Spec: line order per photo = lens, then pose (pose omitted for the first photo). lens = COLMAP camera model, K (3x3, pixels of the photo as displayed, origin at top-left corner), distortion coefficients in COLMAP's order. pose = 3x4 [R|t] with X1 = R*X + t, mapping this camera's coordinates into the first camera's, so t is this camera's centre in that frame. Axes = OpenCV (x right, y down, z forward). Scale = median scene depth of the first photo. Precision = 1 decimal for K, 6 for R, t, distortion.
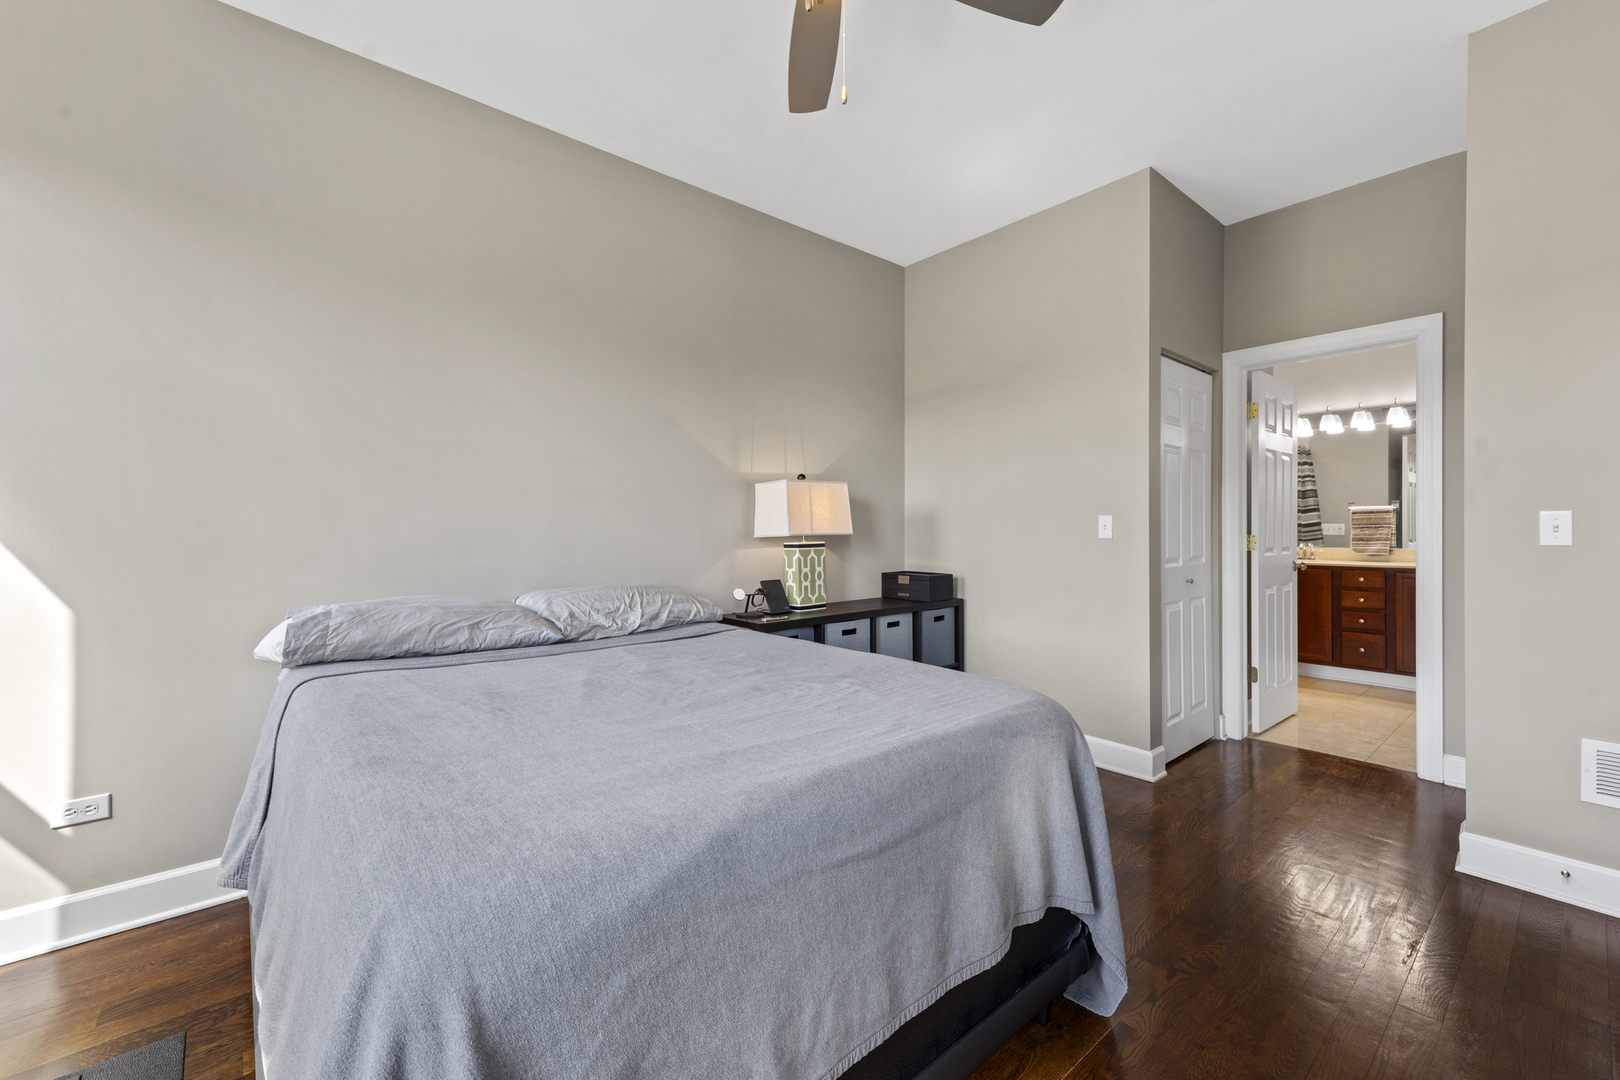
lens RADIAL K [[644.3, 0, 811.9], [0, 644.3, 529.4], [0, 0, 1]] dist [0.002517, -0.000296]
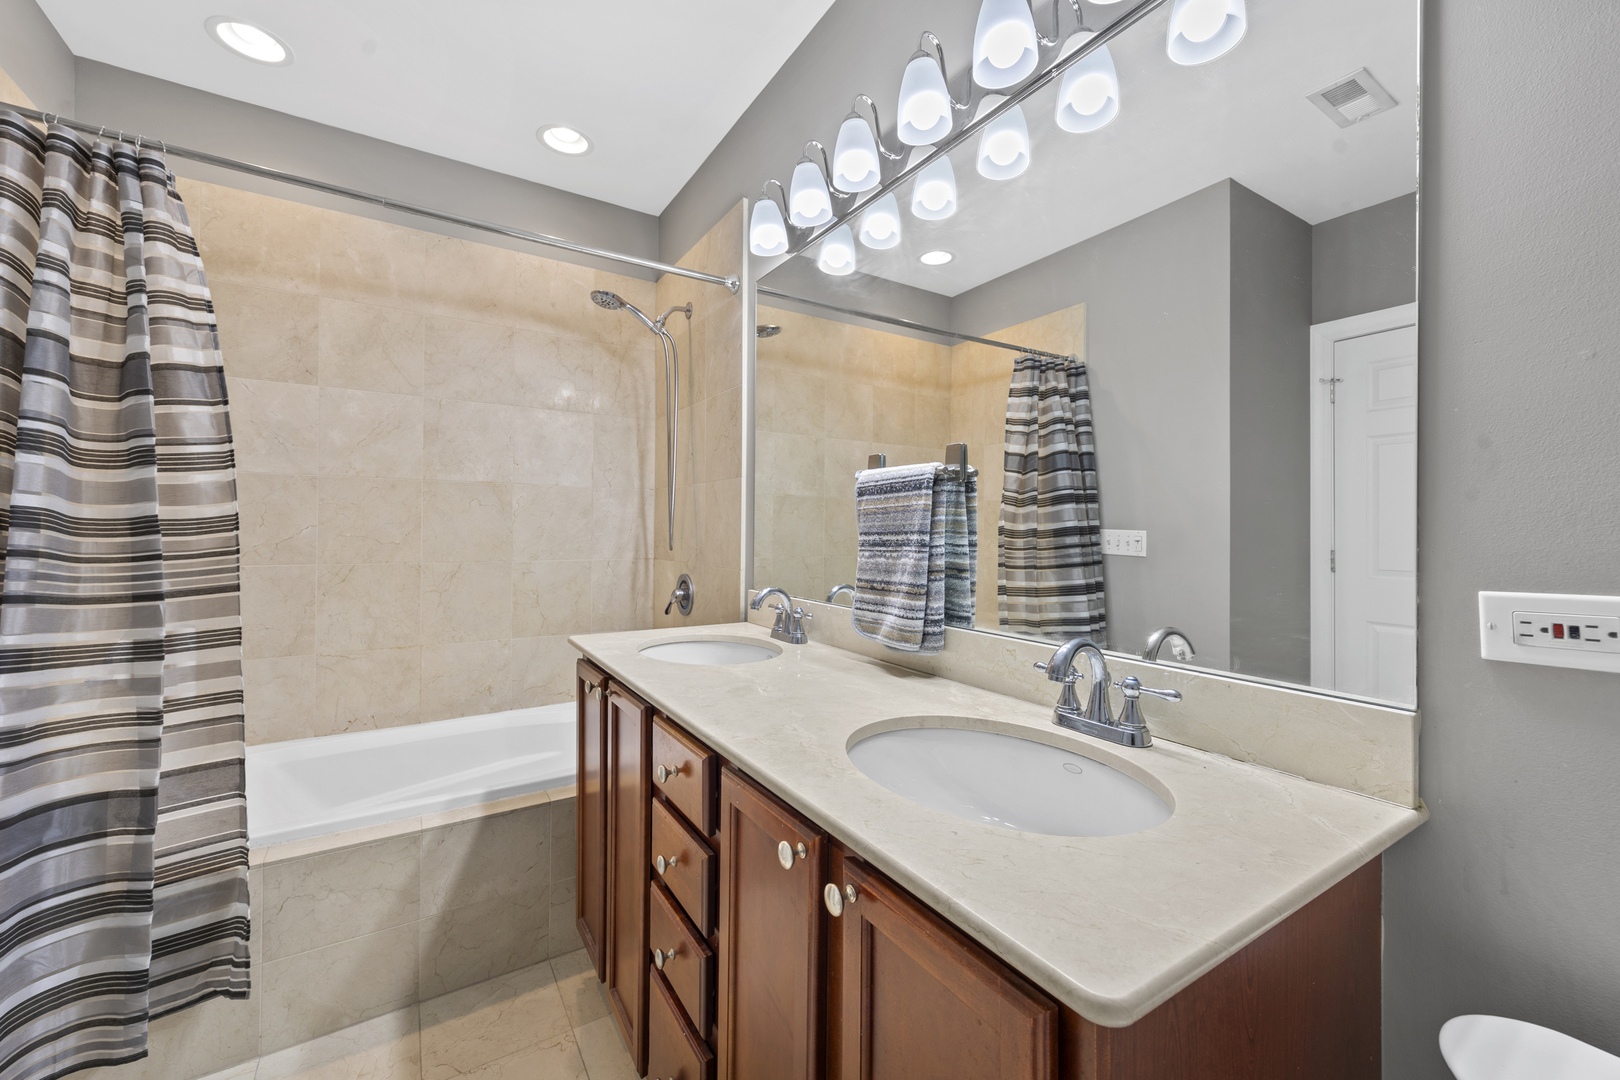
lens RADIAL K [[644.3, 0, 811.9], [0, 644.3, 529.4], [0, 0, 1]] dist [0.002517, -0.000296]
pose [[0.992028, 0.007101, -0.125817, 0.848925], [-0.007610, 0.999965, -0.003562, -0.007875], [0.125787, 0.004491, 0.992047, 0.710010]]
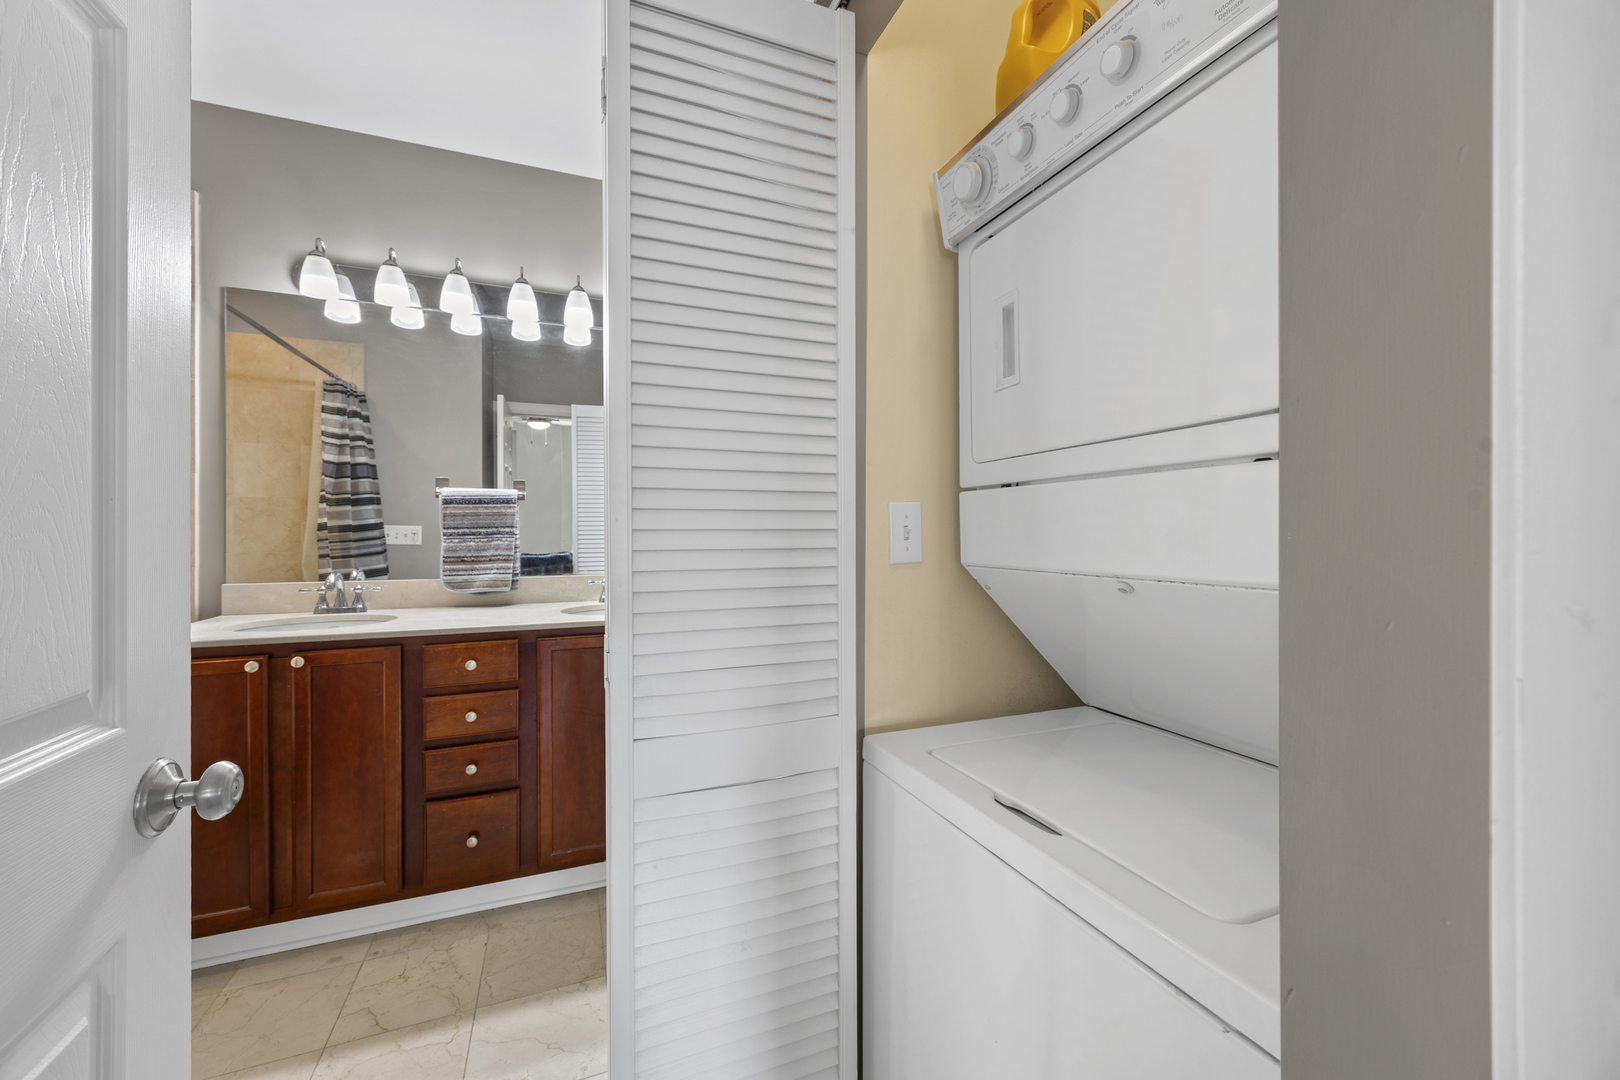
lens RADIAL K [[621.8, 0, 807.8], [0, 621.8, 530.0], [0, 0, 1]] dist [0.001235, -0.000070]
pose [[0.308888, -0.001284, 0.951098, 0.500859], [0.003104, 0.999995, 0.000342, -0.005234], [-0.951093, 0.002846, 0.308890, 0.621406]]
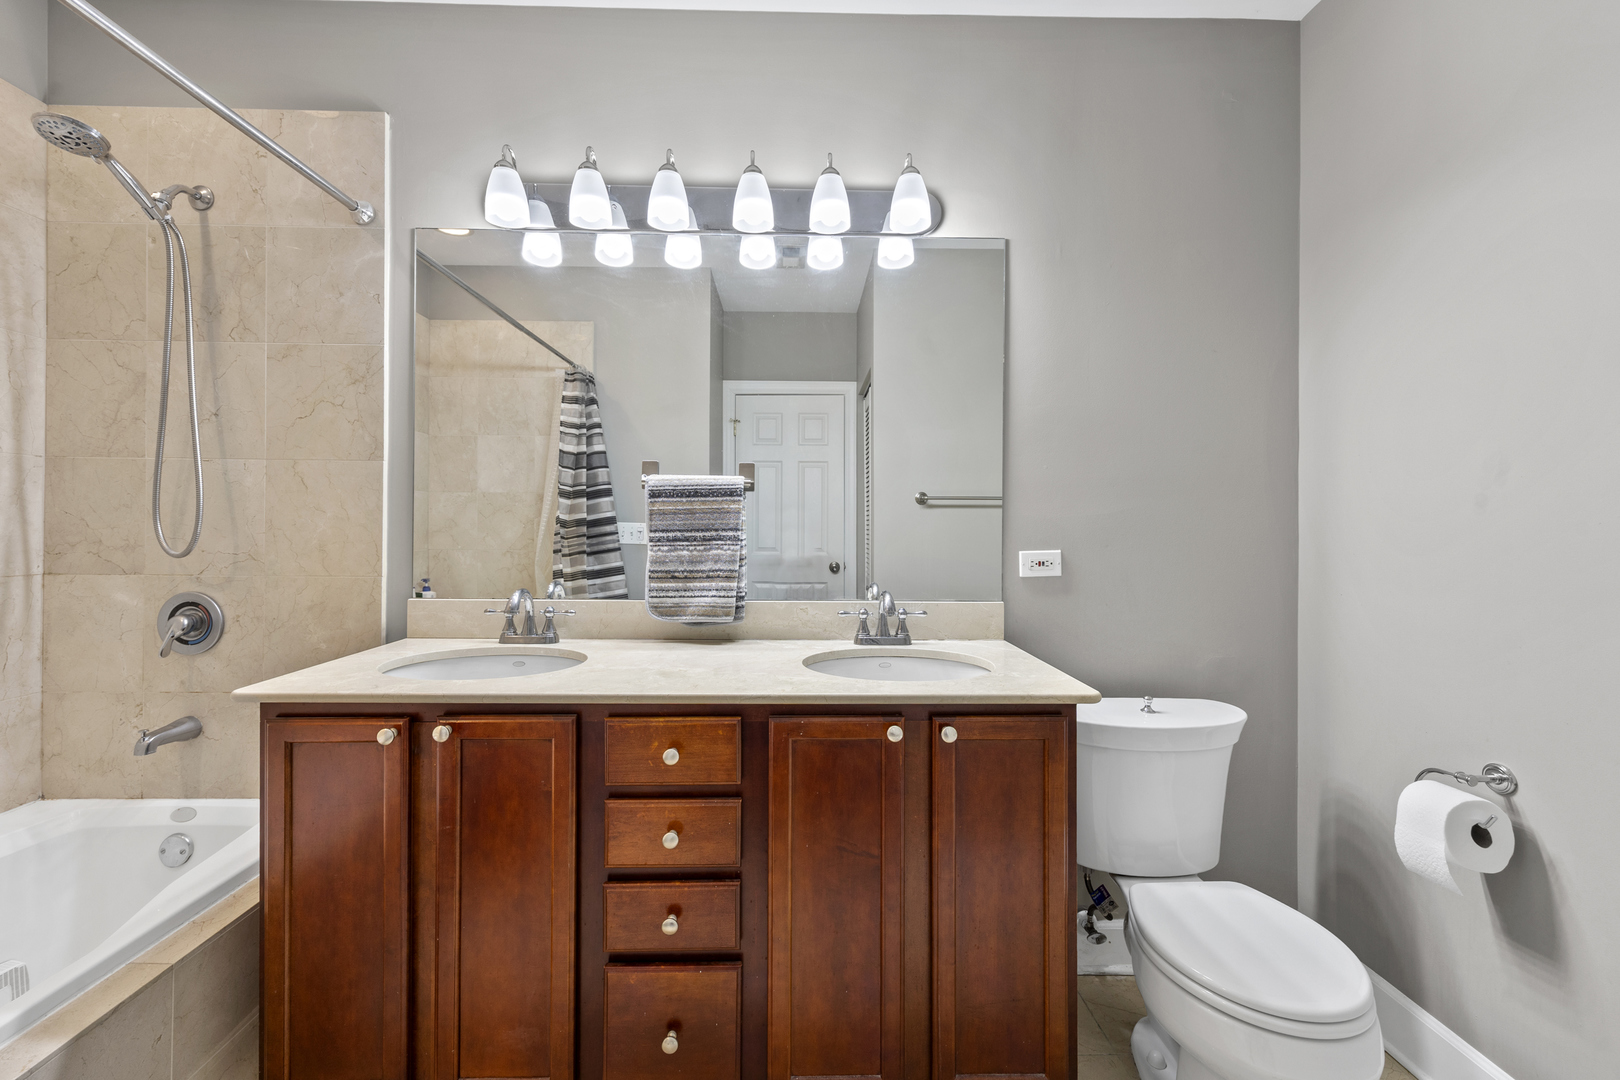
lens RADIAL K [[644.3, 0, 811.9], [0, 644.3, 529.4], [0, 0, 1]] dist [0.002517, -0.000296]
pose [[0.610980, -0.006797, 0.791617, 0.628262], [-0.004979, 0.999910, 0.012429, -0.012249], [-0.791630, -0.011535, 0.610892, 0.734874]]
